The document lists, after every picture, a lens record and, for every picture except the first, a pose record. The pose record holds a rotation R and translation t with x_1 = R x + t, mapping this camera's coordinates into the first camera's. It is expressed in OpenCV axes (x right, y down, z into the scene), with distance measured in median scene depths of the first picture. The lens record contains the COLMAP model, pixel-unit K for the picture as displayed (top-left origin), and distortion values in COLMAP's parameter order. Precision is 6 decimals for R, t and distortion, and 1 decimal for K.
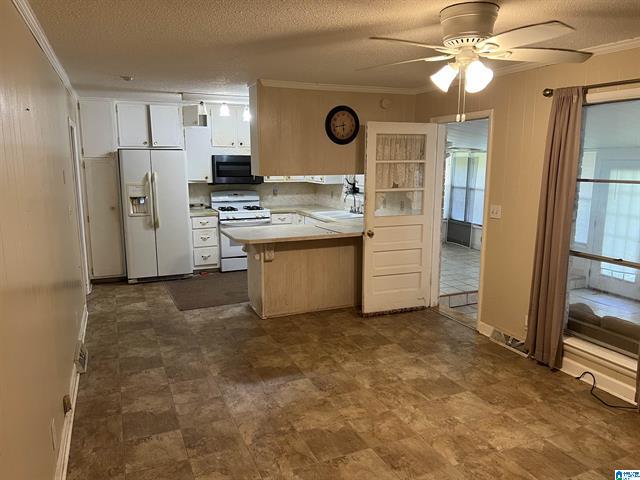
lens RADIAL K [[473.2, 0, 320.0], [0, 473.2, 240.0], [0, 0, 1]] dist [0.000228, -0.006782]
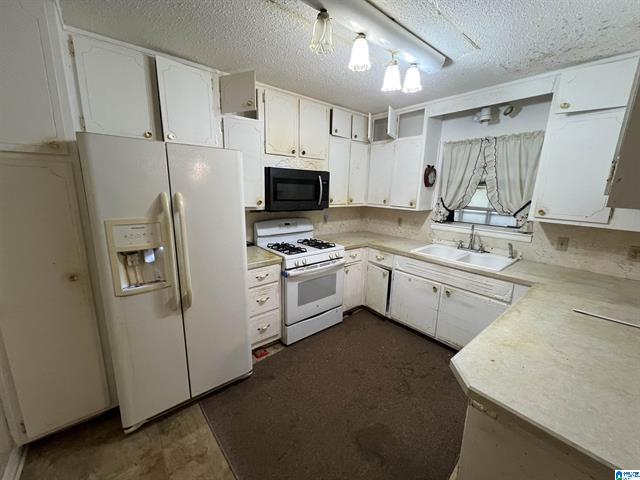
lens RADIAL K [[258.8, 0, 319.1], [0, 258.8, 236.6], [0, 0, 1]] dist [-0.001526, -0.000146]
pose [[0.961020, -0.033473, 0.274445, -0.257763], [0.026235, 0.999205, 0.030004, -0.093955], [-0.275231, -0.021634, 0.961135, 0.644099]]
